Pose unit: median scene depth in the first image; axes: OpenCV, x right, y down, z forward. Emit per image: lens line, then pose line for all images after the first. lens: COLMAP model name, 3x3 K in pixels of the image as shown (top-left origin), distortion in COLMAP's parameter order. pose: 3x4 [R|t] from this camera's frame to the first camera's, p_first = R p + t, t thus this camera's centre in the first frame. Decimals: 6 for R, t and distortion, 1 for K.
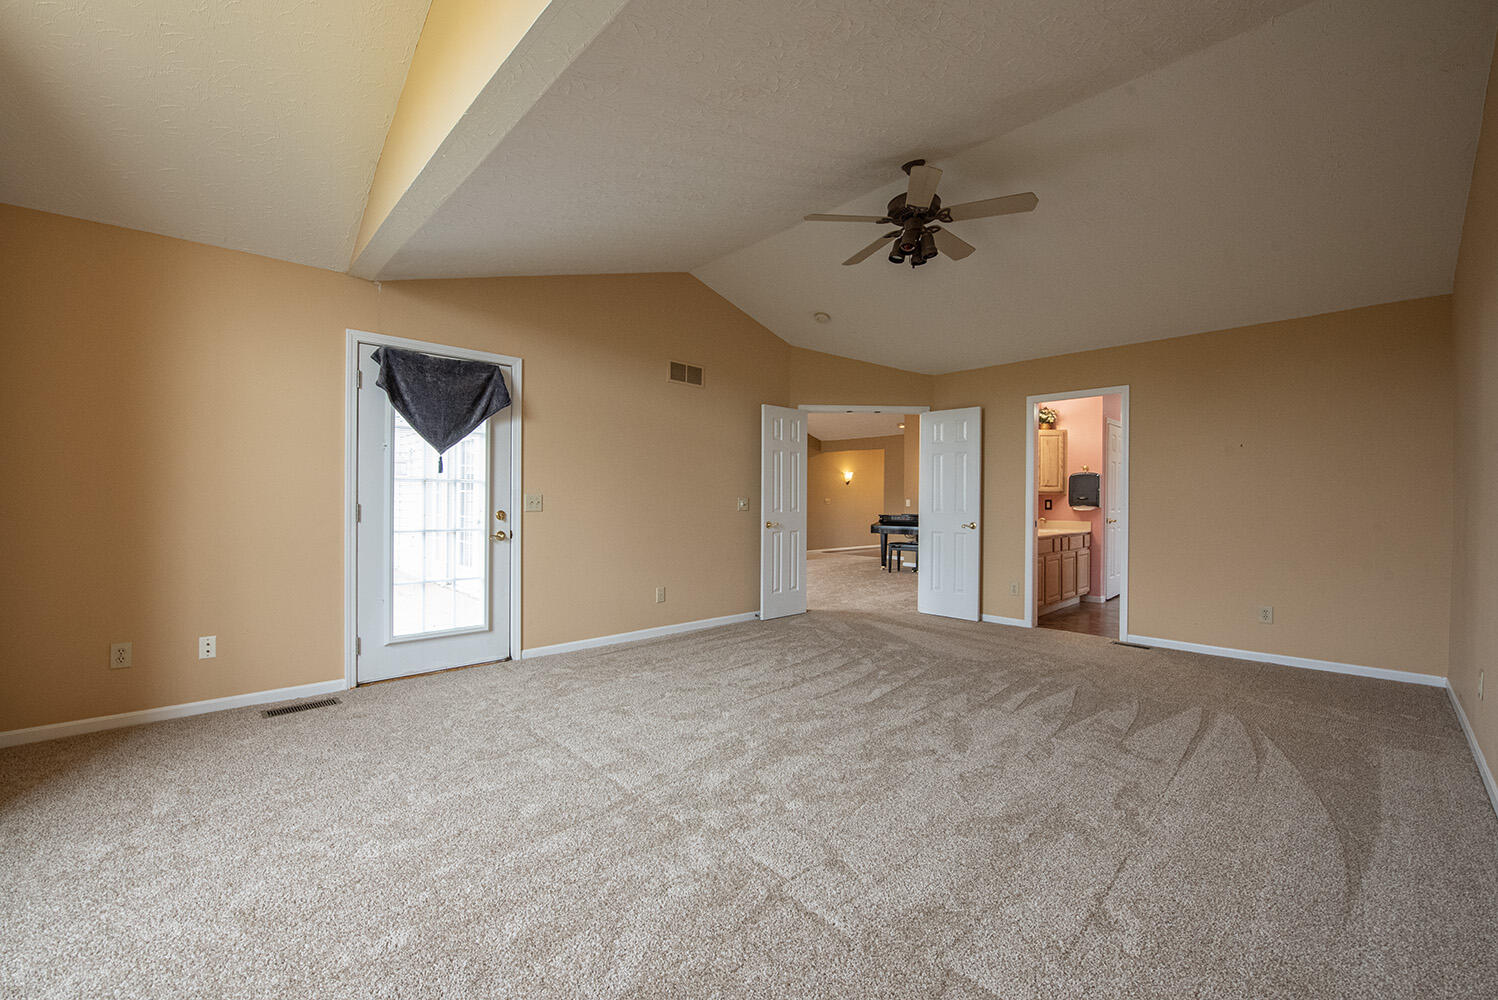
lens RADIAL K [[603.4, 0, 749.0], [0, 603.4, 500.0], [0, 0, 1]] dist [-0.012210, -0.000063]
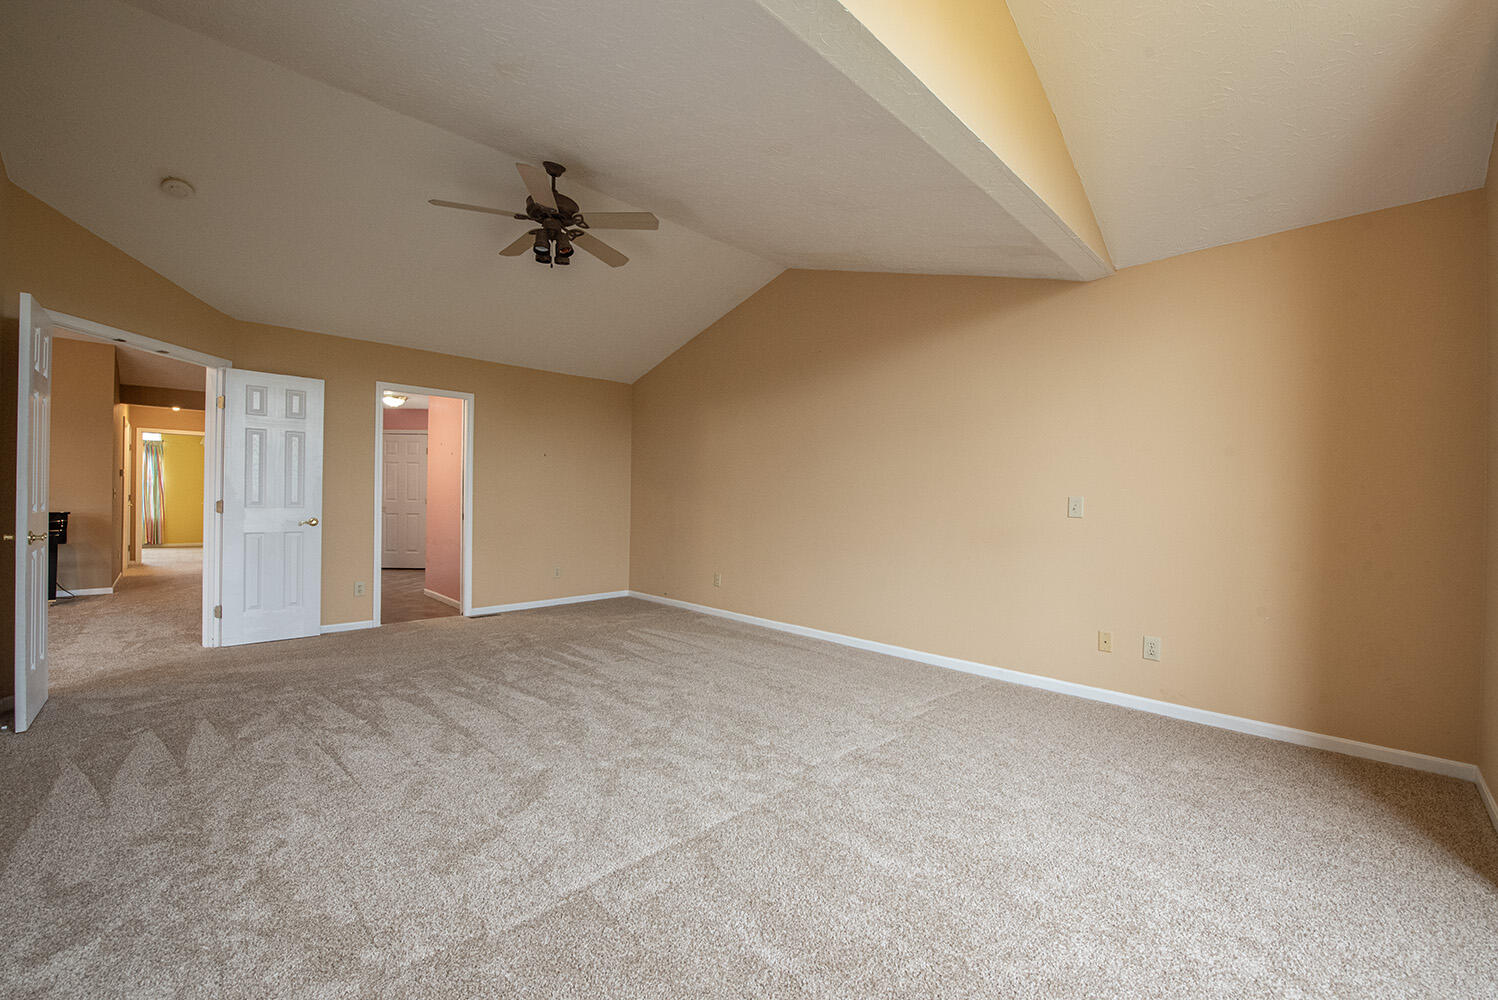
lens RADIAL K [[603.4, 0, 749.0], [0, 603.4, 500.0], [0, 0, 1]] dist [-0.012210, -0.000063]
pose [[-0.014175, -0.007718, 0.999870, -0.715355], [-0.014385, 0.999868, 0.007514, -0.004405], [-0.999796, -0.014277, -0.014284, 0.639189]]
